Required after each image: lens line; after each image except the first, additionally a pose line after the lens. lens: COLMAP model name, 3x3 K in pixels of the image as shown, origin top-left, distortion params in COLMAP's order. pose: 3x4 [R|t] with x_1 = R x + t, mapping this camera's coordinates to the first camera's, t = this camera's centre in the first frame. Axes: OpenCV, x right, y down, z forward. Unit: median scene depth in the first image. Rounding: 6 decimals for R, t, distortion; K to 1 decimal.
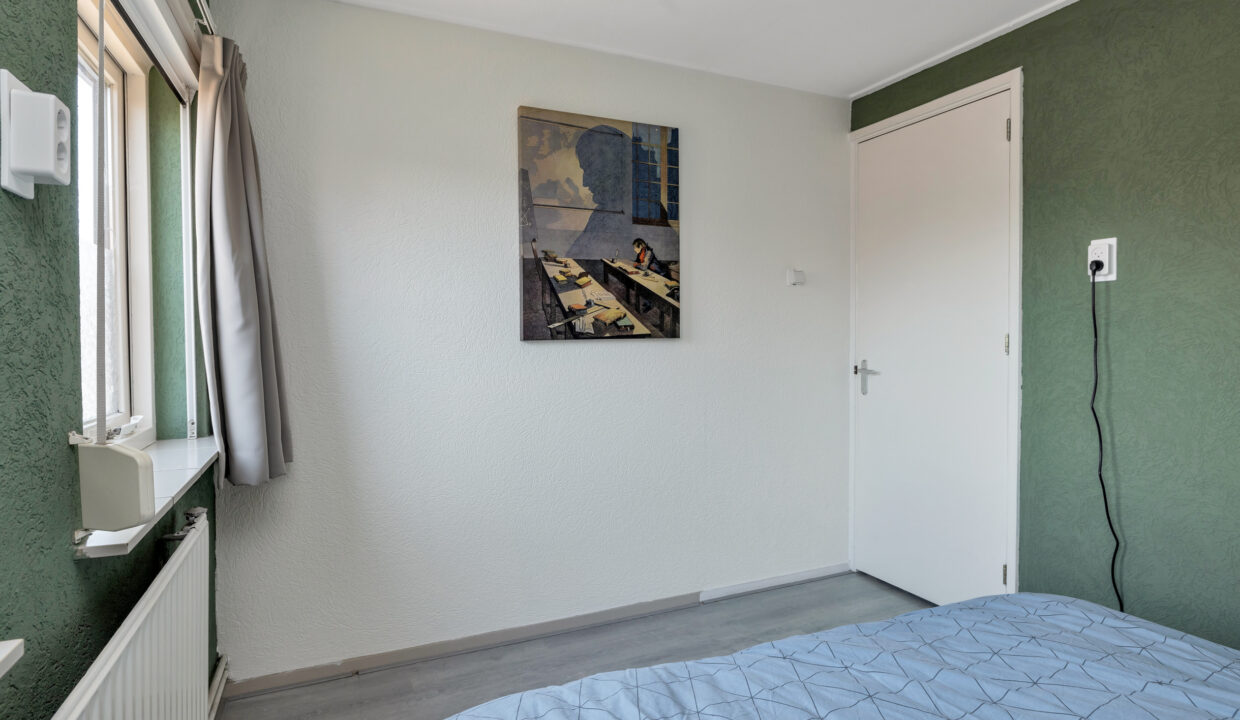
lens RADIAL K [[656.3, 0, 622.5], [0, 656.3, 359.7], [0, 0, 1]] dist [-0.000849, 0.000889]
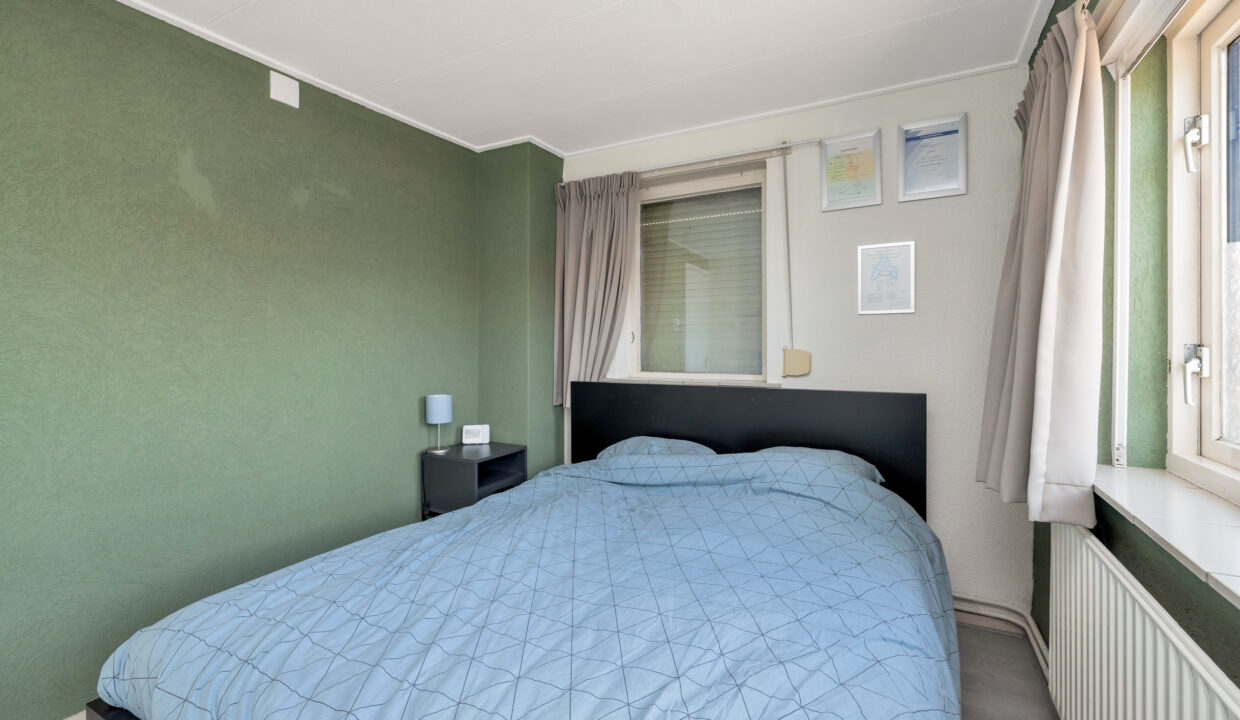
lens RADIAL K [[550.3, 0, 605.5], [0, 550.3, 345.3], [0, 0, 1]] dist [0.004540, 0.000293]
pose [[-0.602706, -0.003384, 0.797956, -0.335177], [0.028713, 0.999251, 0.025925, -0.041716], [-0.797447, 0.038537, -0.602158, 0.834101]]
